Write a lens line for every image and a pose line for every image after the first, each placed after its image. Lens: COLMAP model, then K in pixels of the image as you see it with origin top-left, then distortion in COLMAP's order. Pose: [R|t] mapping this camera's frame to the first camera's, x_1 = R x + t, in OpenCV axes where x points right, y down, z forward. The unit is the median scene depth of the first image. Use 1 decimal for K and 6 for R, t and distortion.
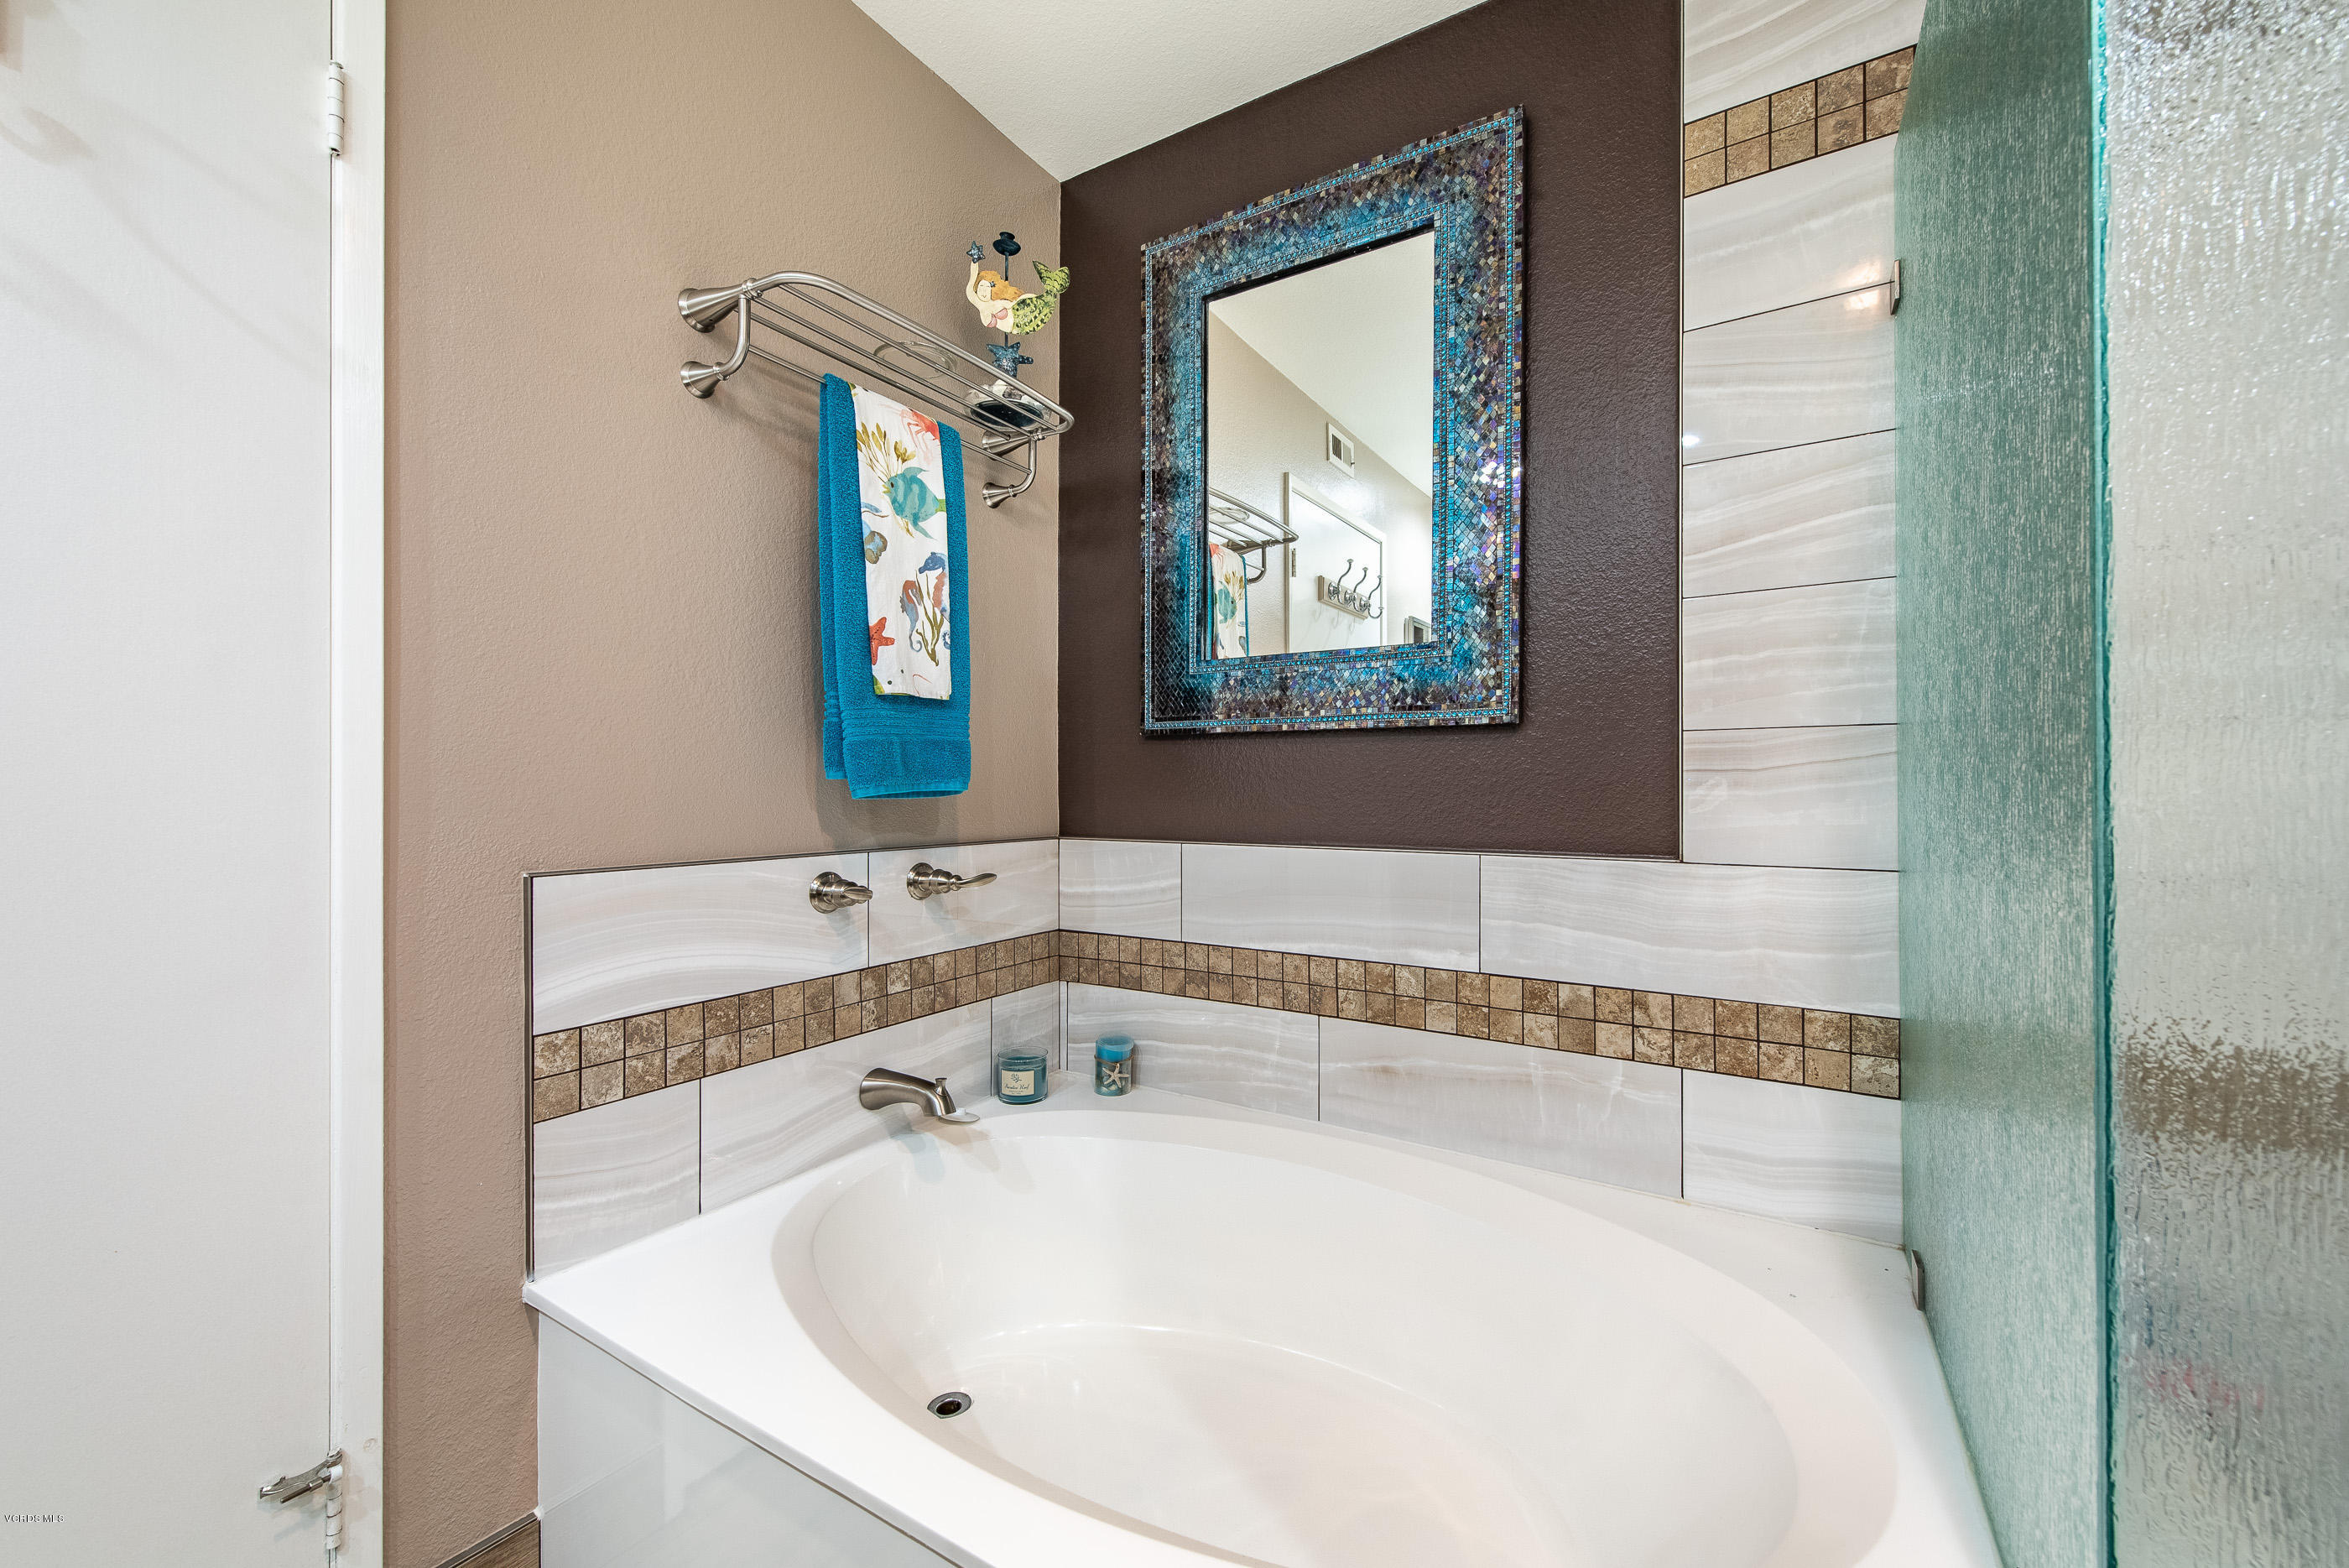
lens RADIAL K [[910.0, 0, 1182.9], [0, 910.0, 791.7], [0, 0, 1]] dist [0.001060, -0.001710]
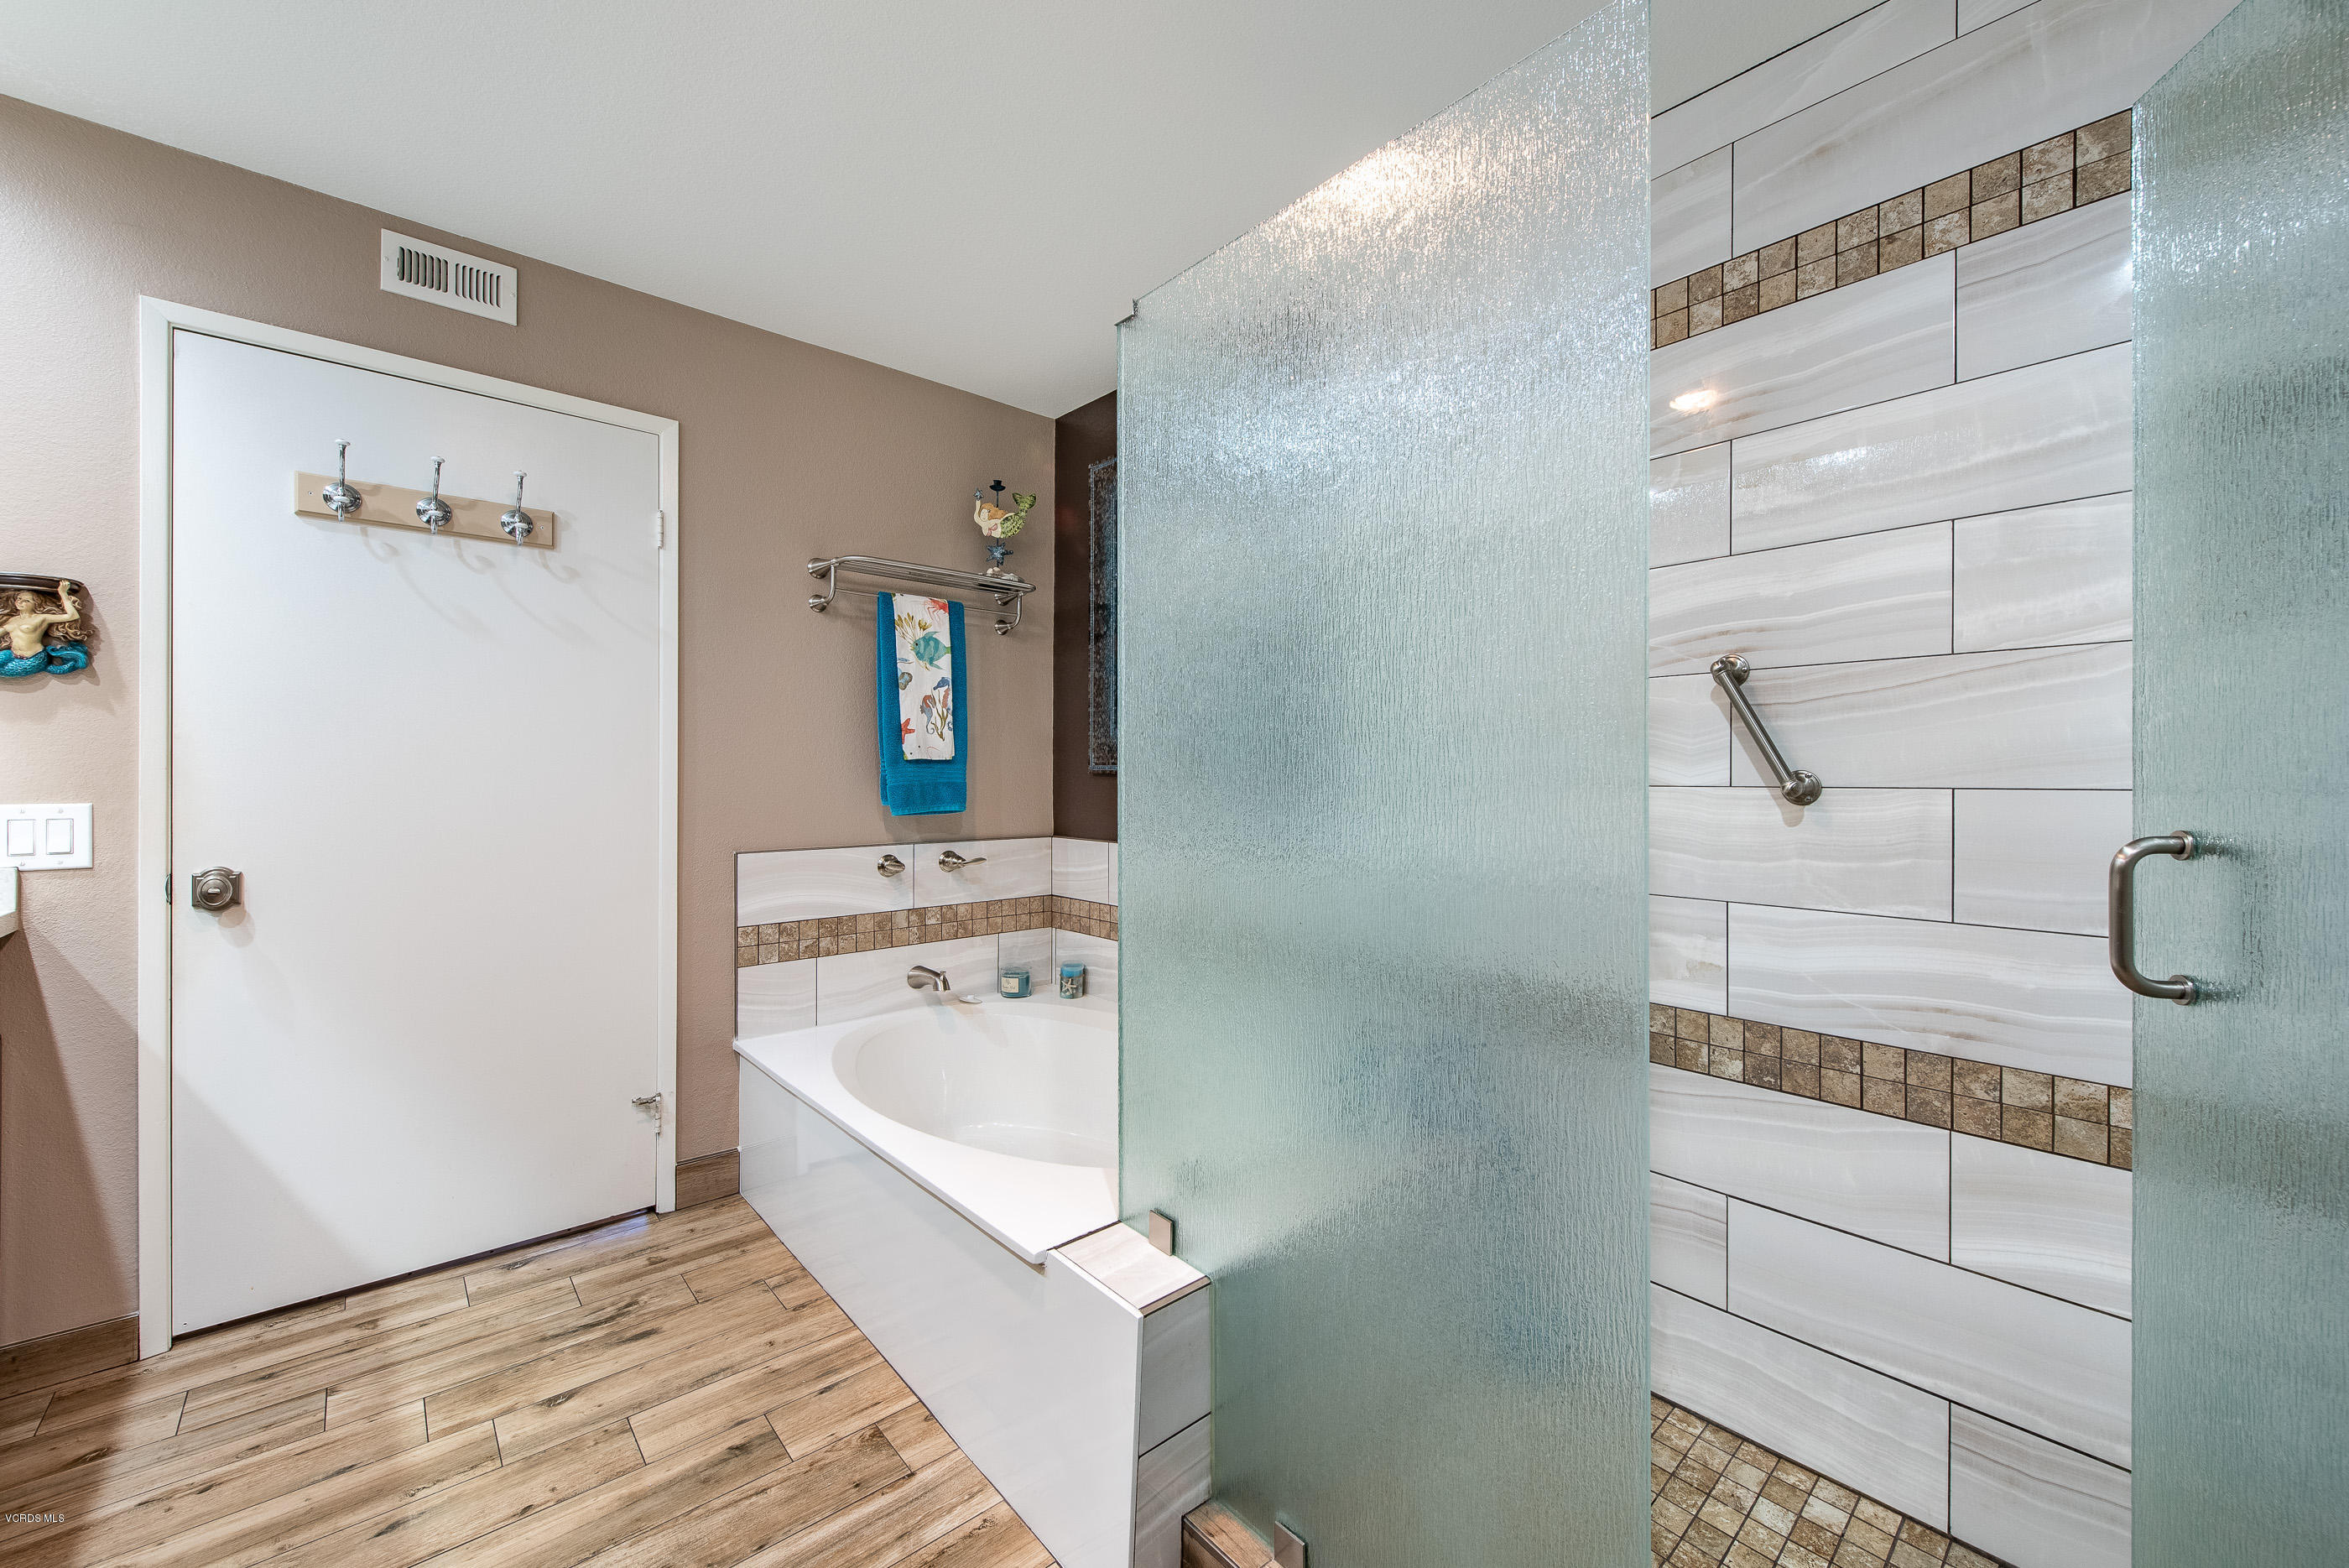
lens RADIAL K [[911.7, 0, 1178.8], [0, 911.7, 777.8], [0, 0, 1]] dist [-0.000878, -0.000364]
pose [[0.958123, 0.003367, -0.286337, 0.681281], [-0.003388, 0.999994, 0.000421, -0.067947], [0.286336, 0.000566, 0.958129, -0.580522]]
